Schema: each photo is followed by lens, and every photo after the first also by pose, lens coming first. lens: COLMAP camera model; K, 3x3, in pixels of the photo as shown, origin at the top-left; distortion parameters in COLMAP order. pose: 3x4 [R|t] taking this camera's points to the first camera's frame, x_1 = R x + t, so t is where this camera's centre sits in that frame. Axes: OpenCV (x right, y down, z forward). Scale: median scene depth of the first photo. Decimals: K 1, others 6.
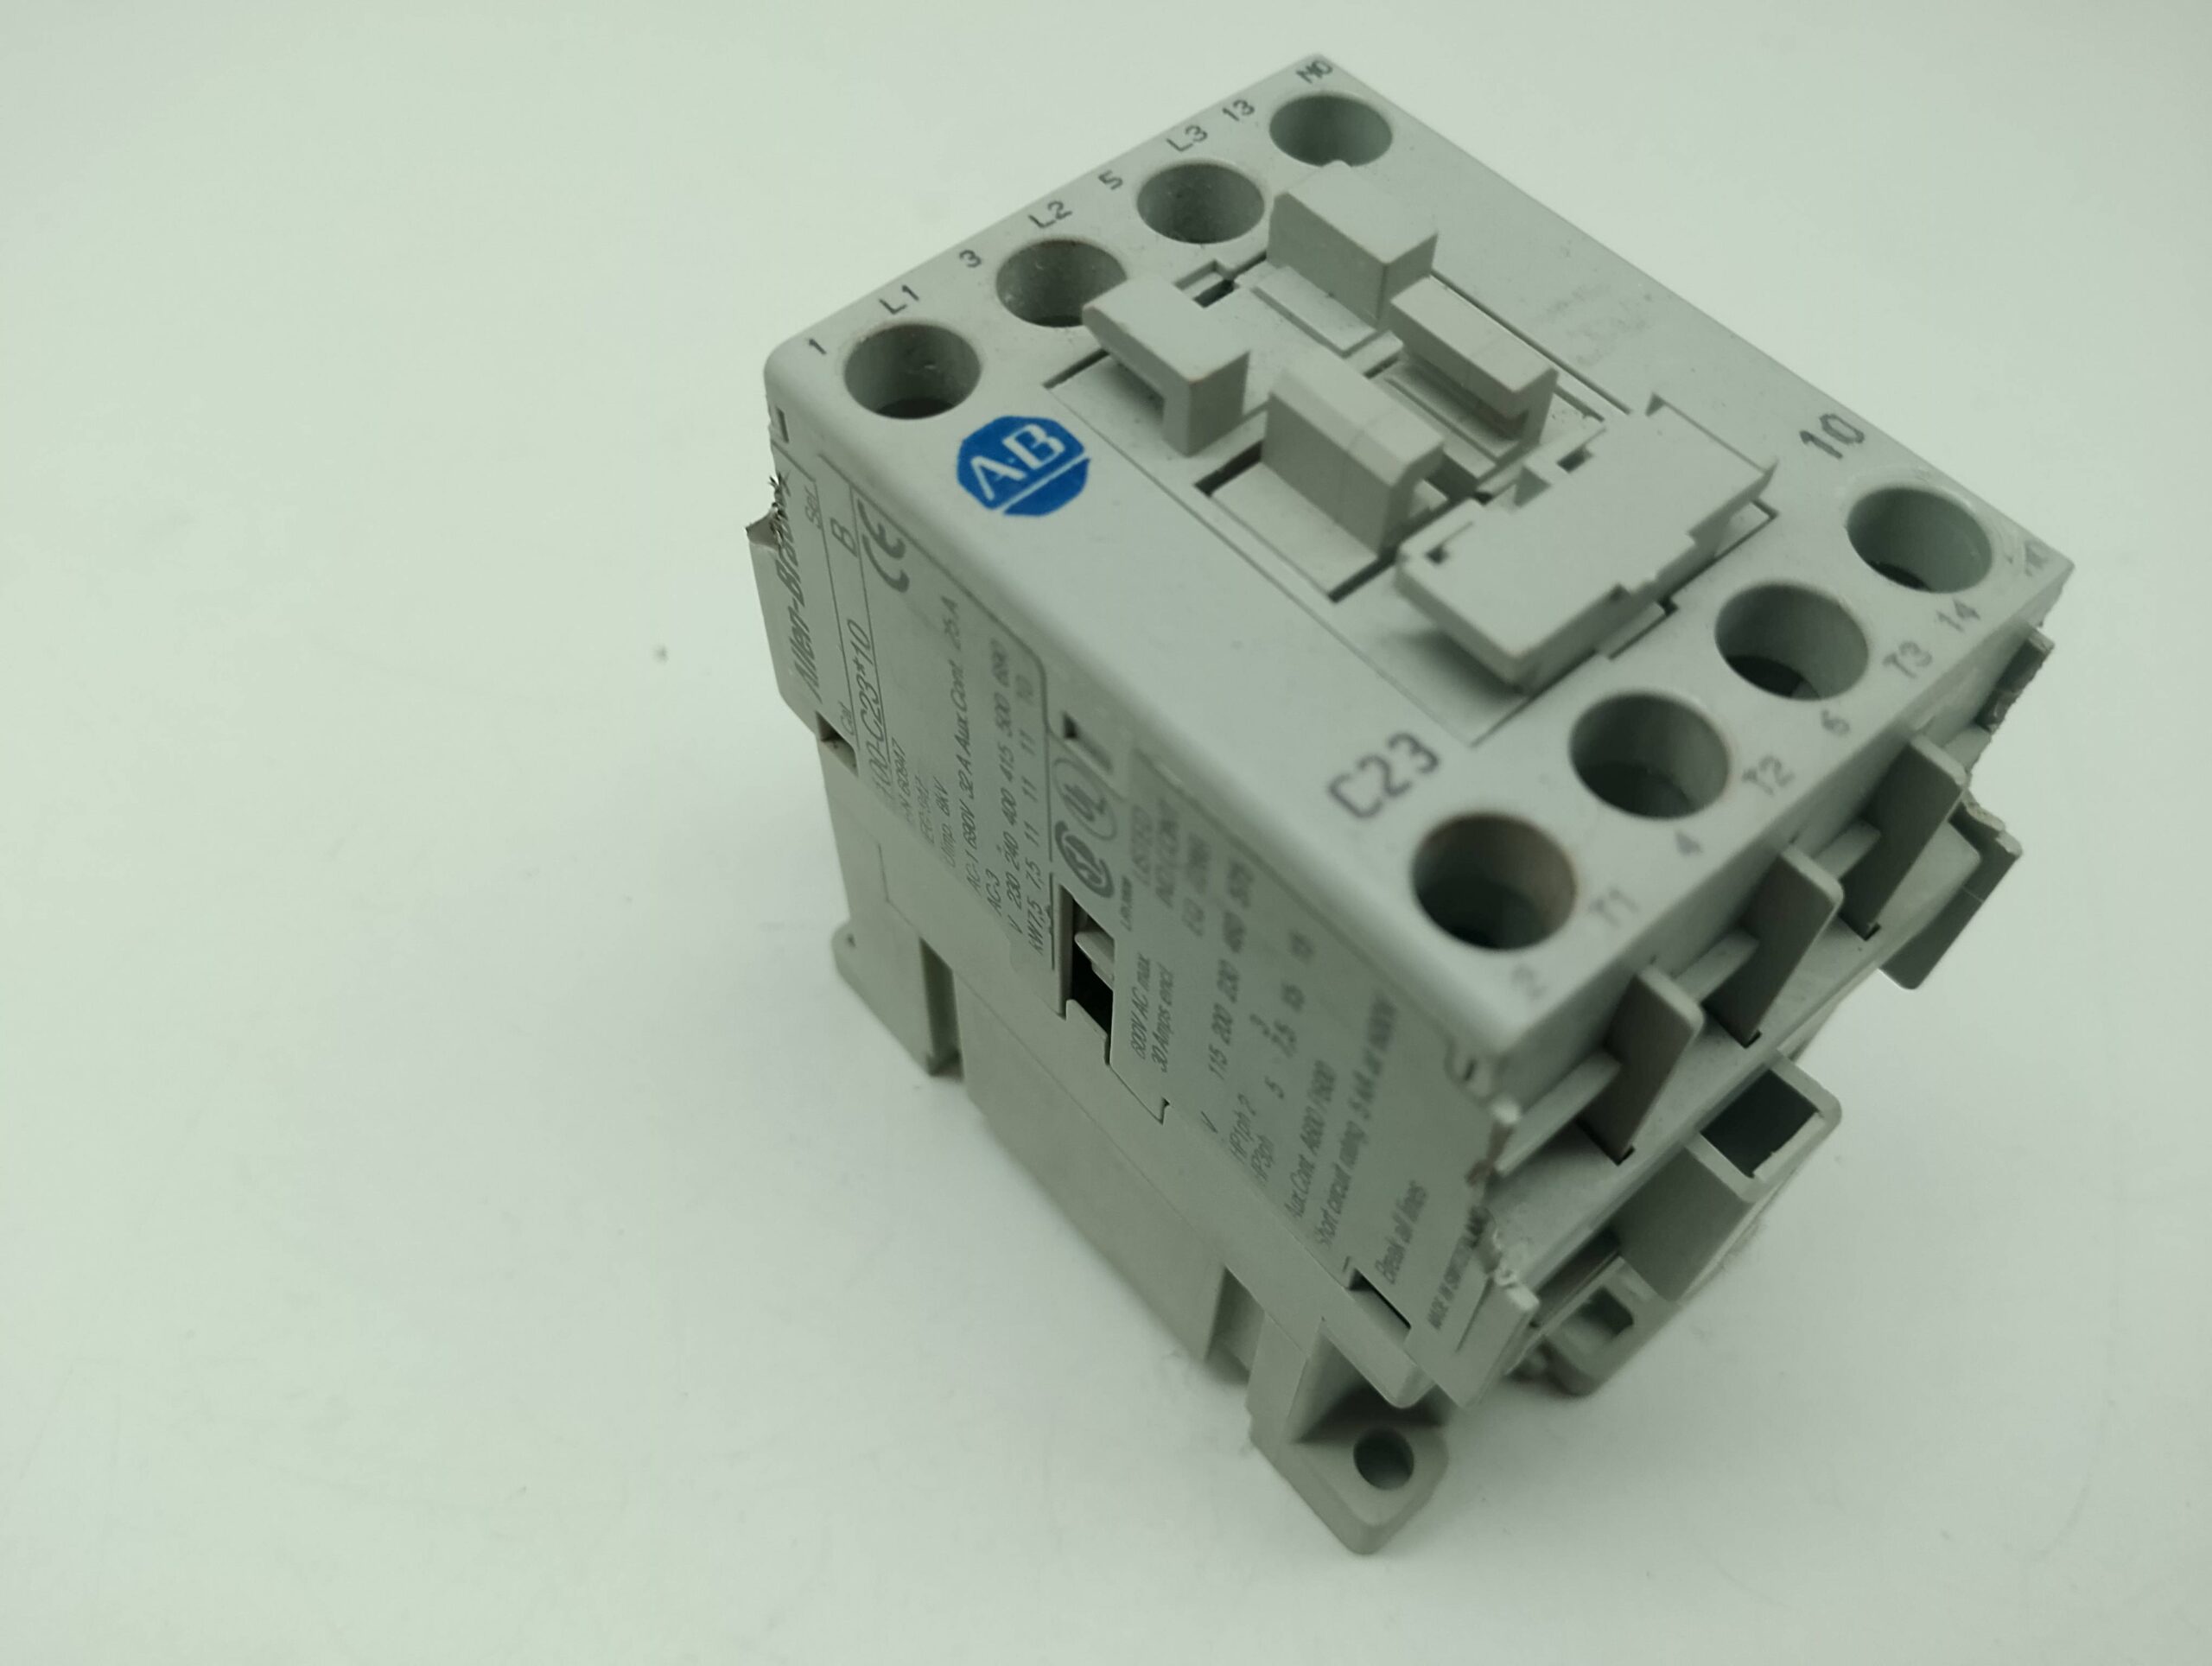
lens RADIAL K [[1898.9, 0, 1106.0], [0, 1898.9, 833.0], [0, 0, 1]] dist [0.133973, -0.414639]
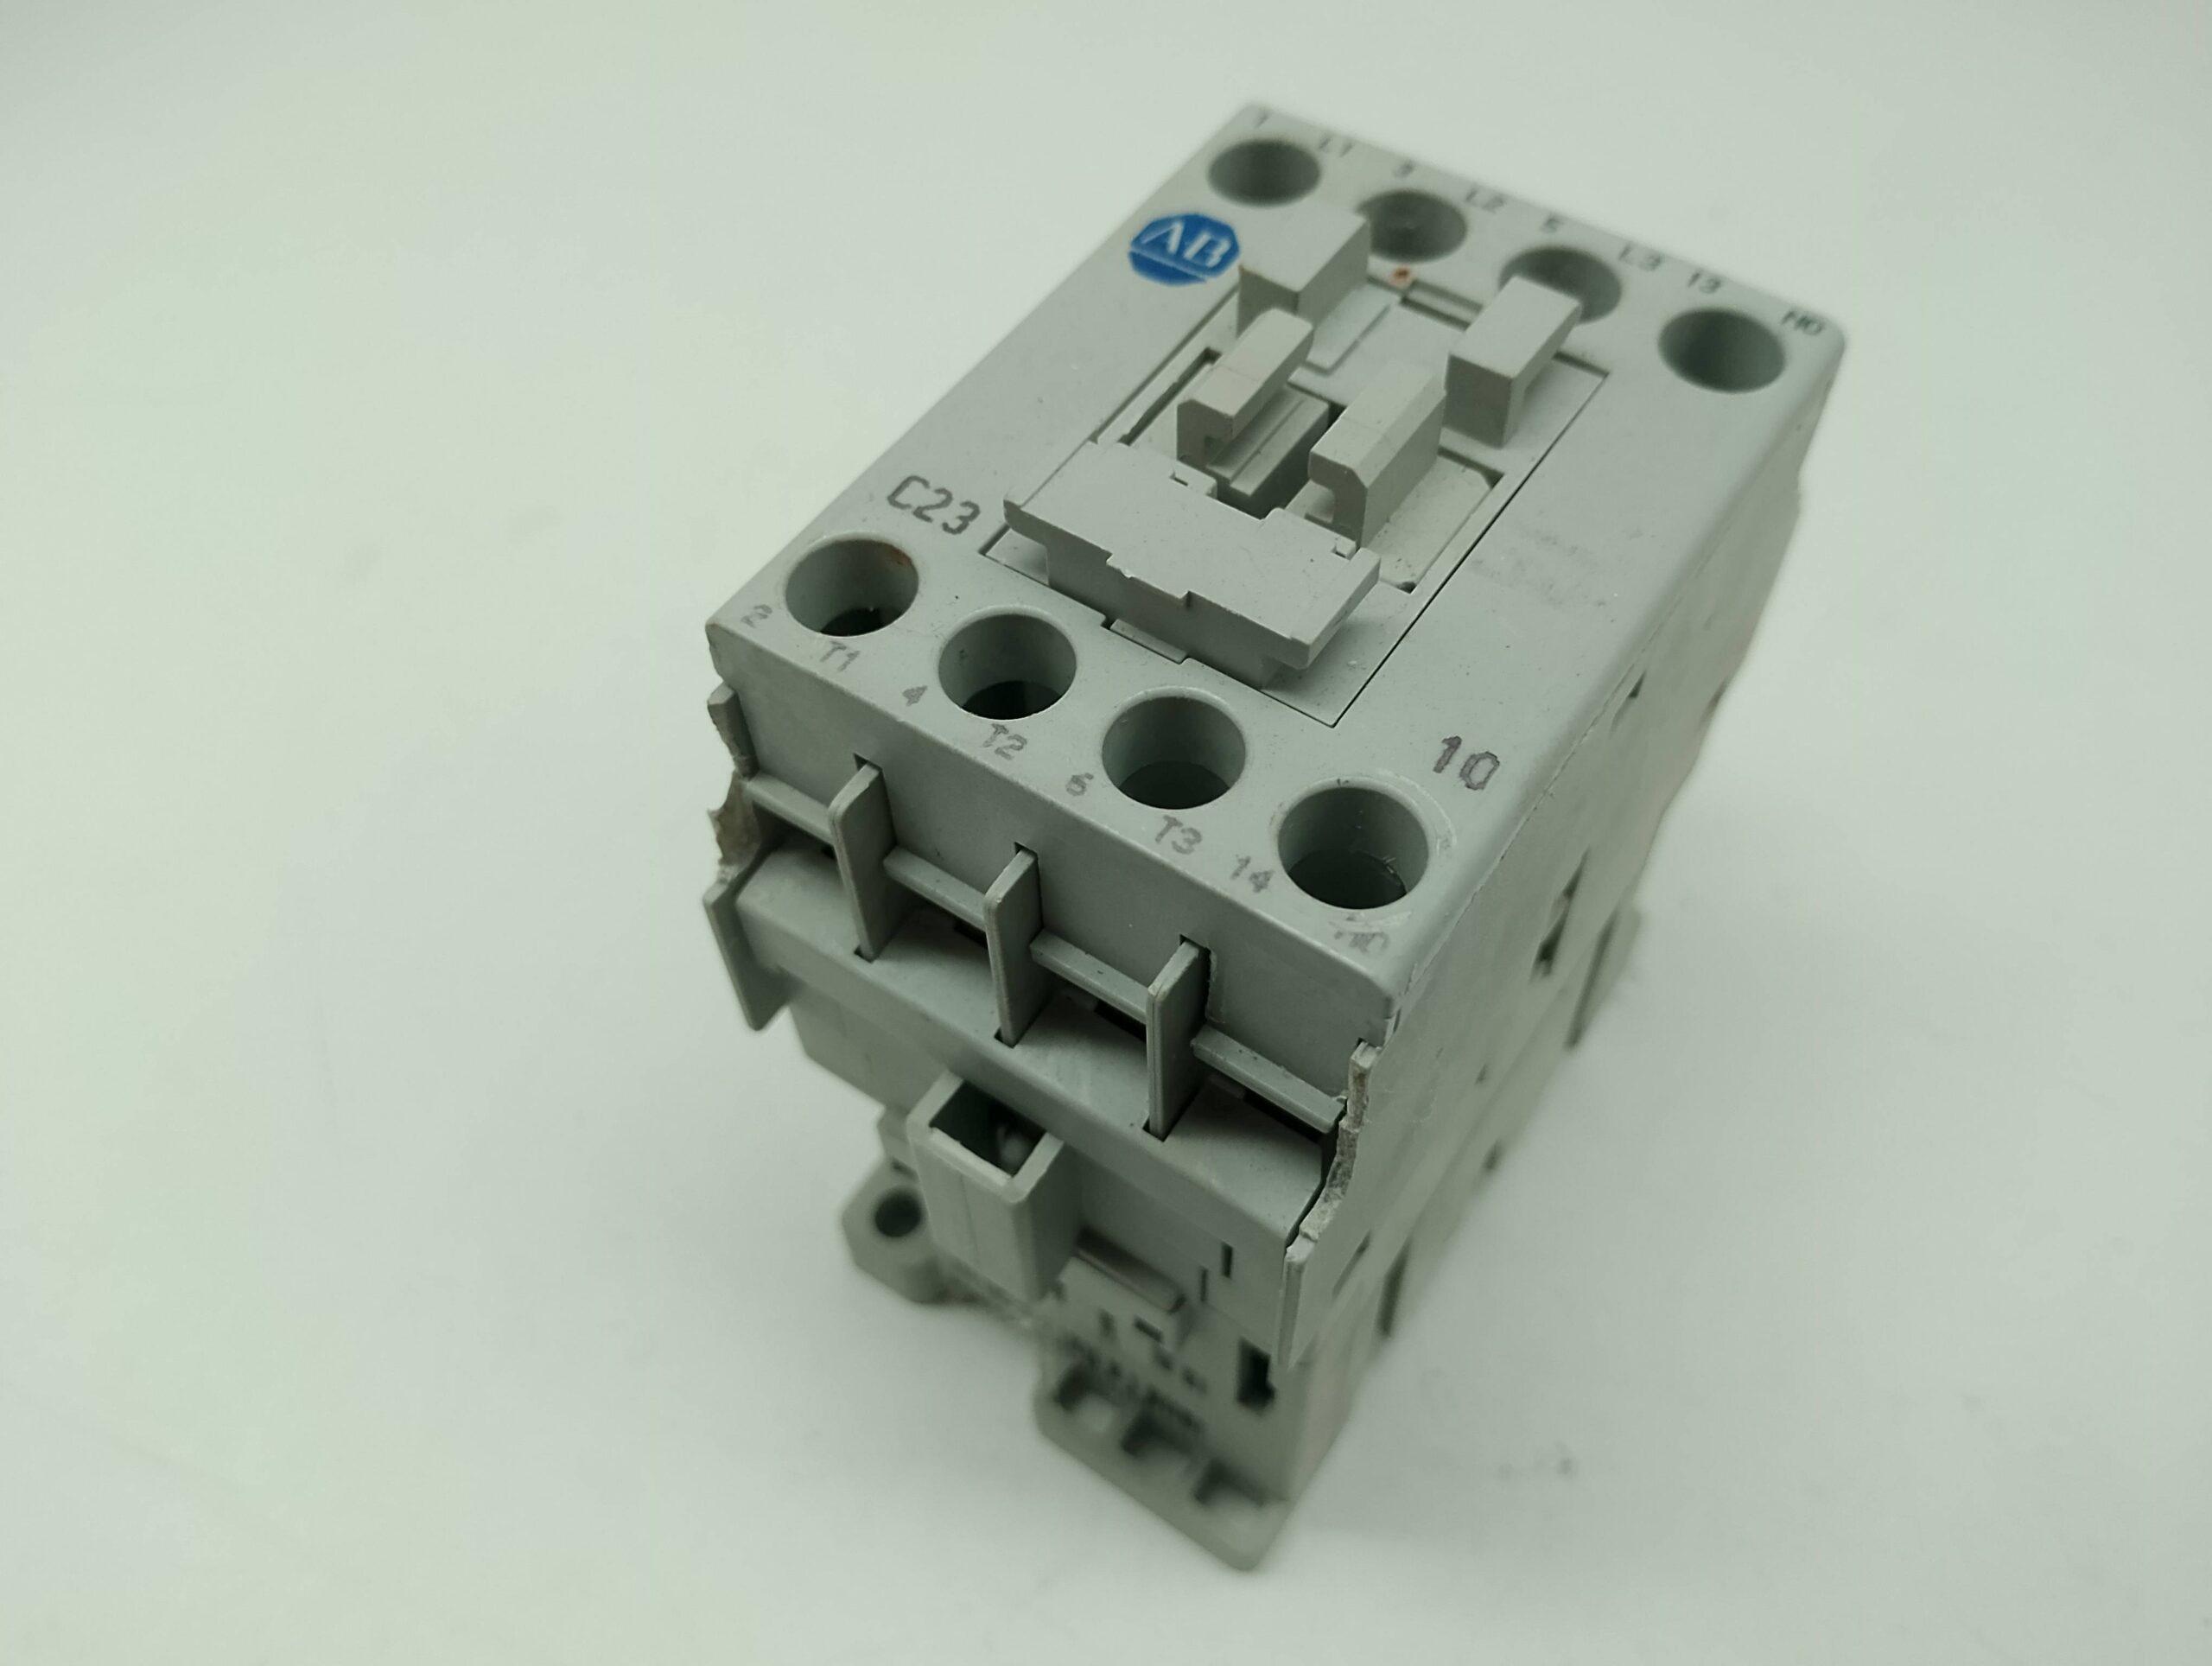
lens RADIAL K [[1898.9, 0, 1106.0], [0, 1898.9, 833.0], [0, 0, 1]] dist [0.133973, -0.414639]
pose [[0.253887, 0.778854, -0.573523, 0.923732], [-0.789037, 0.509727, 0.342927, -0.381438], [0.559430, 0.365466, 0.743958, 0.211082]]
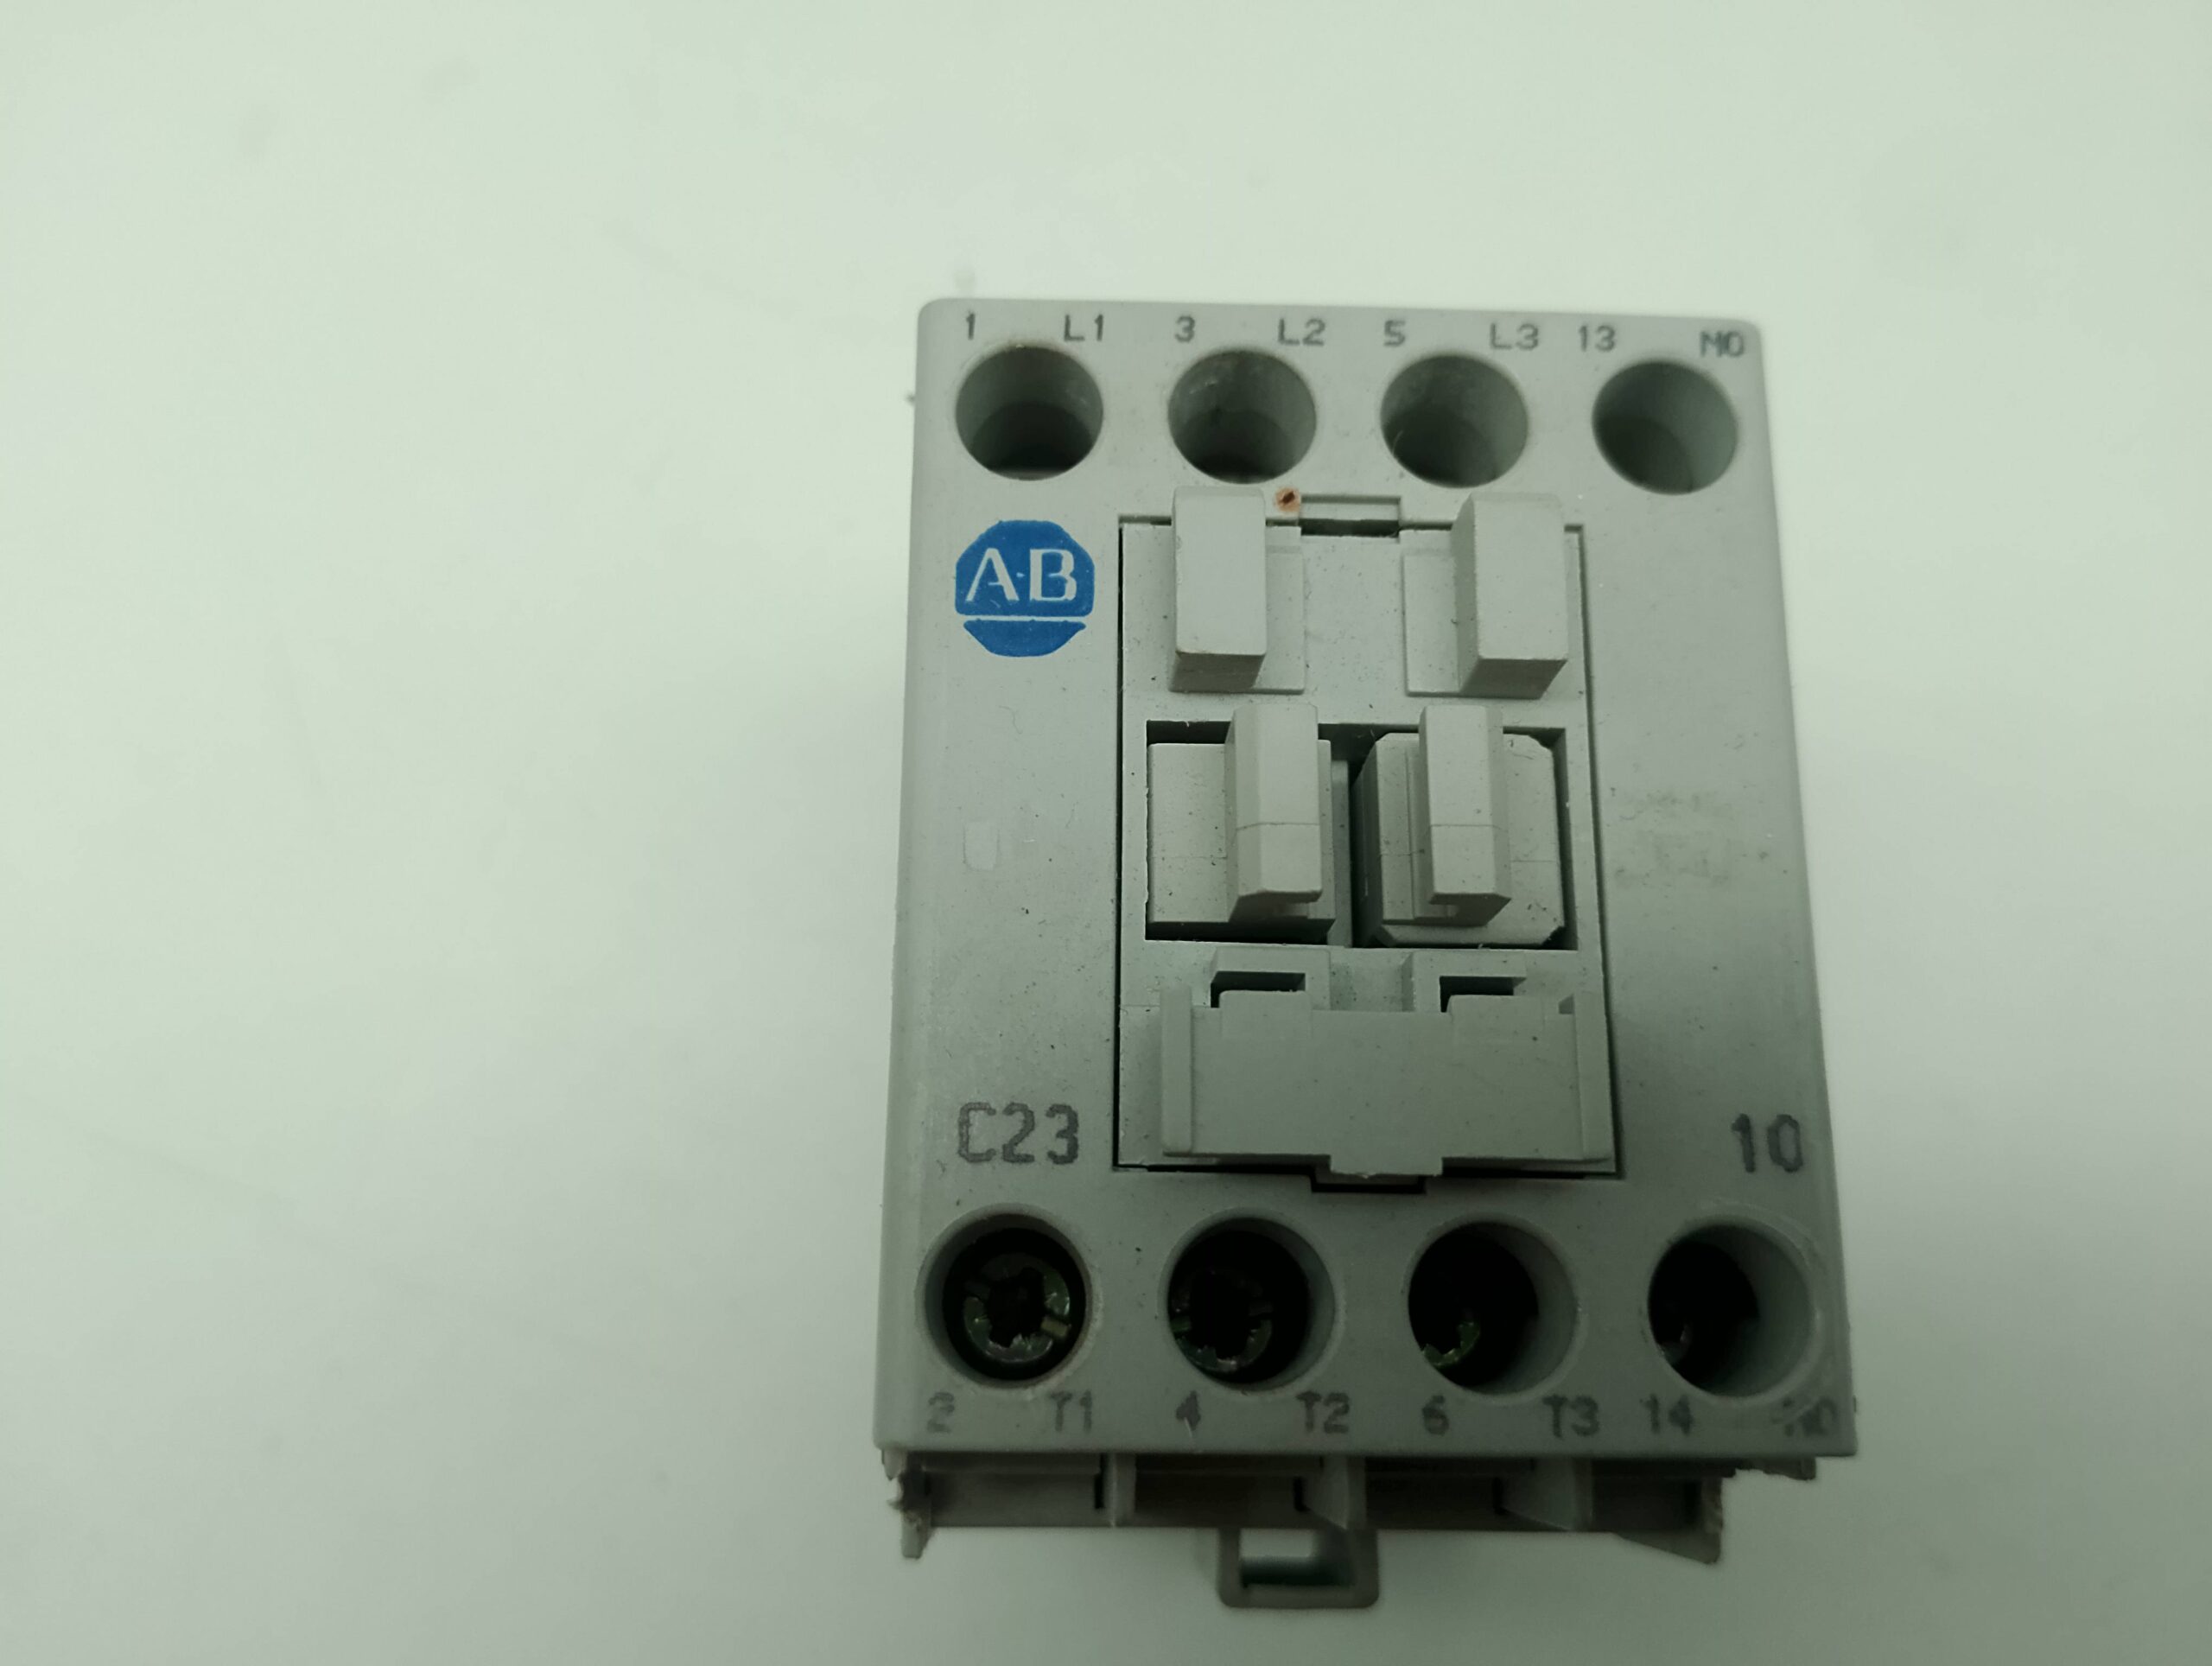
lens RADIAL K [[1898.9, 0, 1106.0], [0, 1898.9, 833.0], [0, 0, 1]] dist [0.133973, -0.414639]
pose [[0.749866, 0.641267, -0.162722, 0.213148], [-0.565424, 0.748885, 0.345639, -0.446689], [0.343507, -0.167176, 0.924151, 0.140187]]
